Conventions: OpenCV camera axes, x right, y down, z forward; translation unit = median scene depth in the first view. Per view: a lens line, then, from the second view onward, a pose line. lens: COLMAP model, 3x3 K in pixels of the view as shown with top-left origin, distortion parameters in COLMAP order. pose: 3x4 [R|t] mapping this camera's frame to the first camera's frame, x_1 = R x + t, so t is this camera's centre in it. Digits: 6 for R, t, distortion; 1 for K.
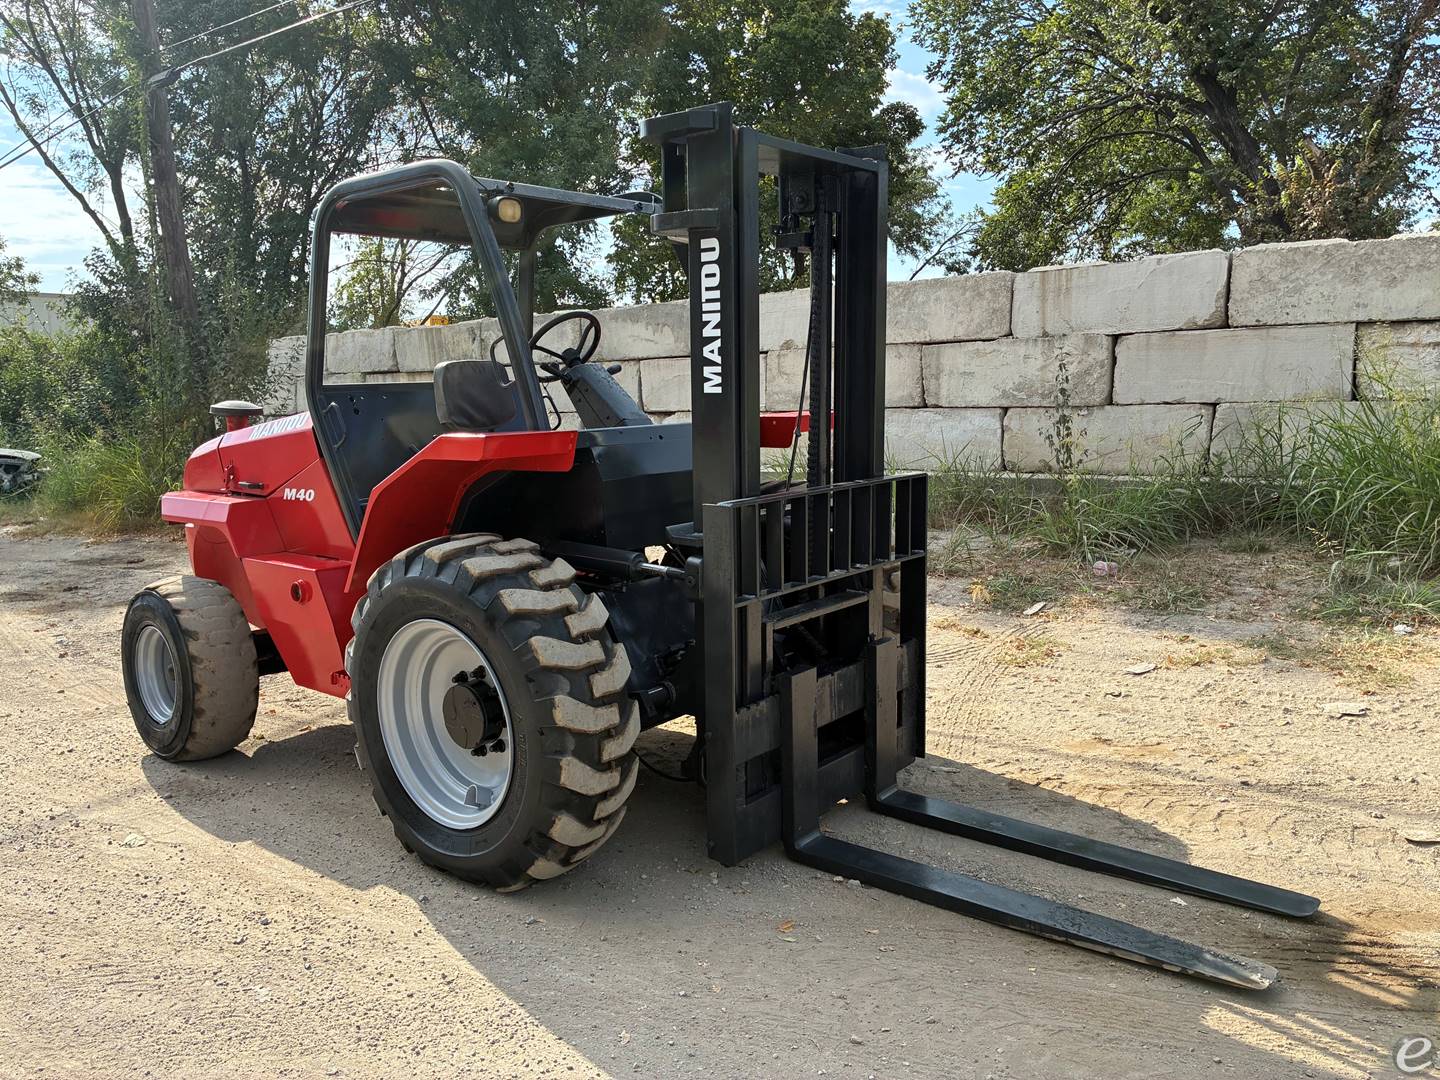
lens RADIAL K [[1083.7, 0, 726.8], [0, 1083.7, 540.5], [0, 0, 1]] dist [0.059741, -0.078877]
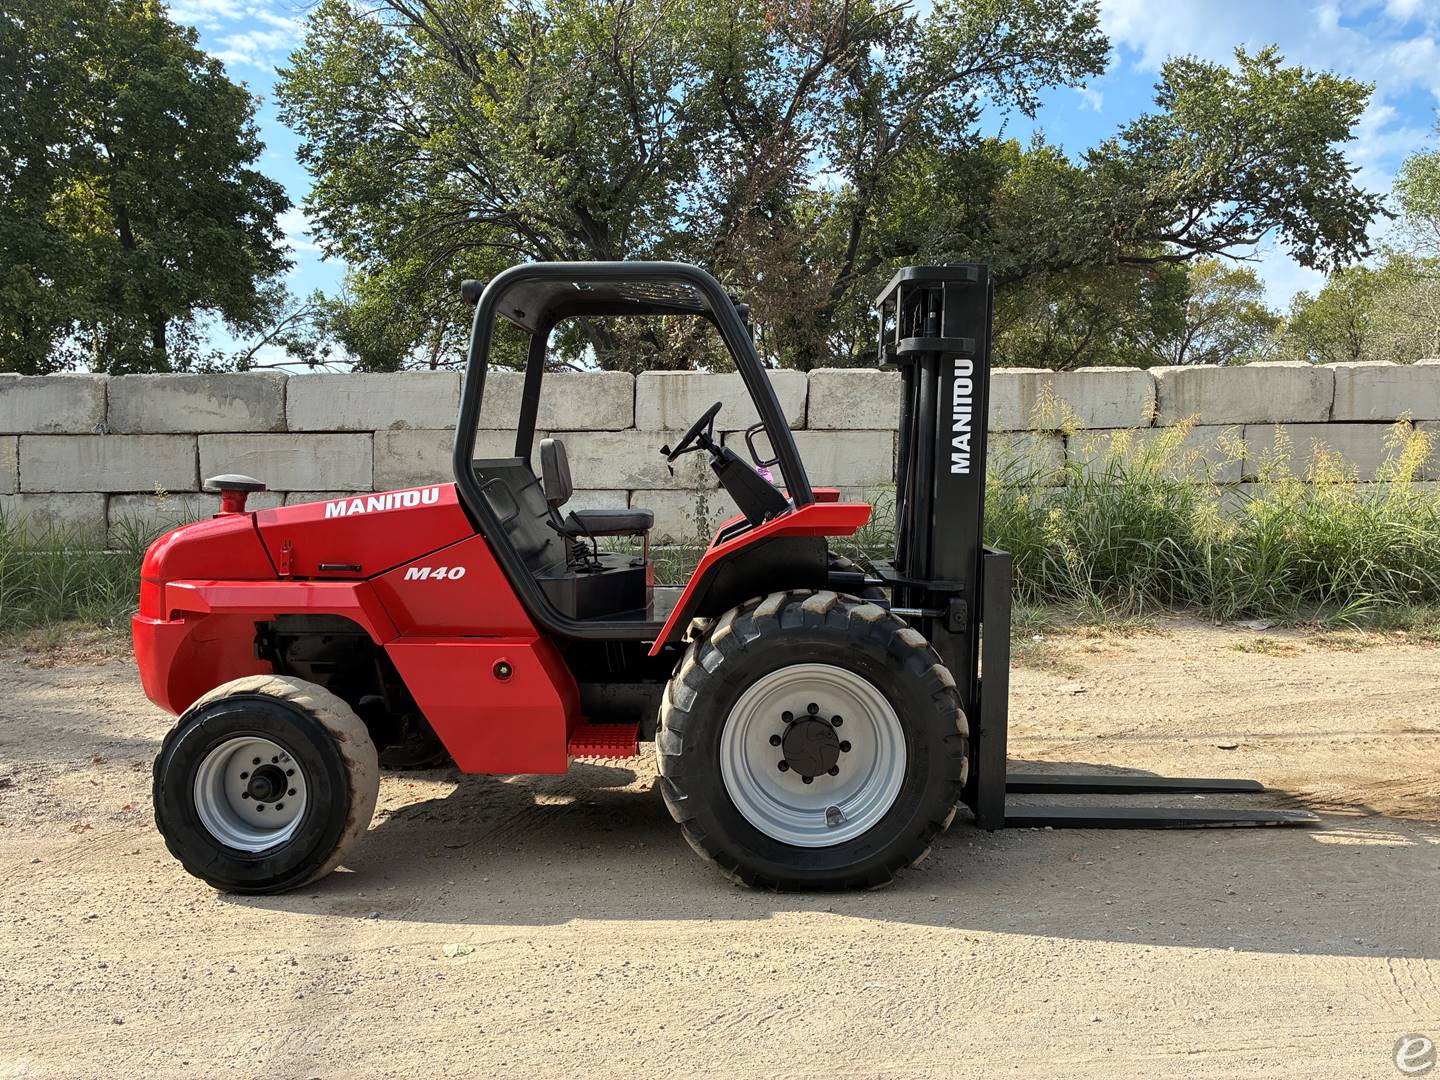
lens RADIAL K [[1084.3, 0, 723.2], [0, 1084.3, 536.9], [0, 0, 1]] dist [0.073057, -0.100491]
pose [[0.794250, -0.021665, 0.607205, -0.425872], [0.070787, 0.995858, -0.057060, -0.001069], [-0.603454, 0.088303, 0.792494, 0.050753]]
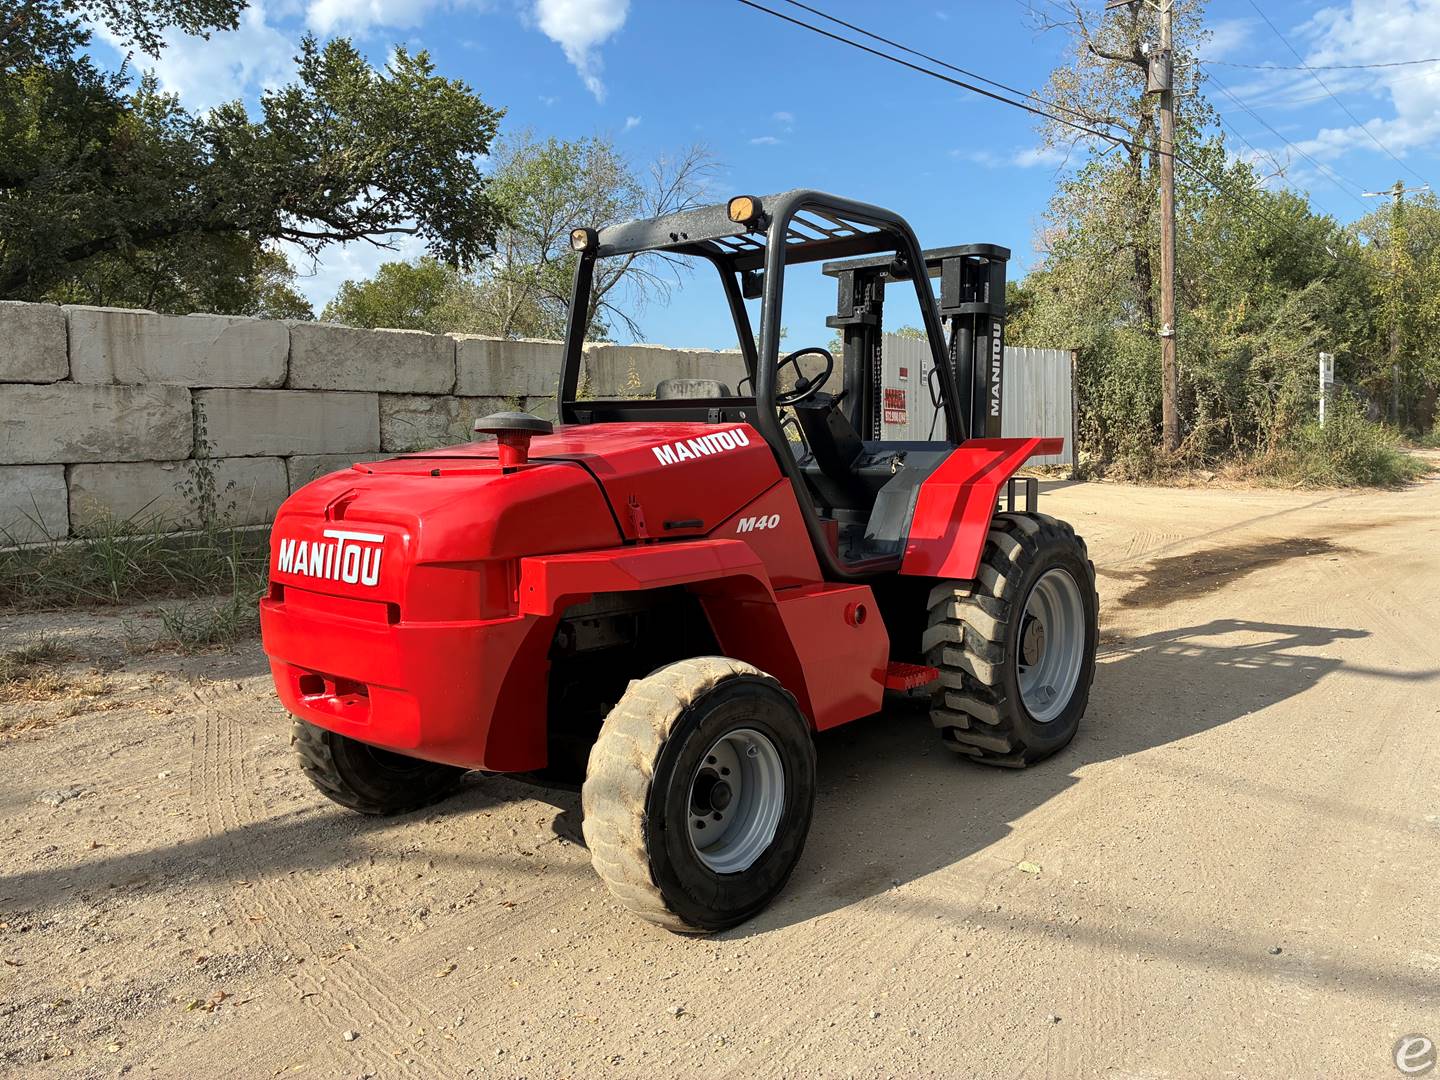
lens RADIAL K [[1083.7, 0, 726.8], [0, 1083.7, 540.5], [0, 0, 1]] dist [0.059741, -0.078877]
pose [[0.038503, -0.074906, 0.996447, -0.685961], [0.154298, 0.985672, 0.068134, -0.050070], [-0.987274, 0.151126, 0.049509, 0.545246]]
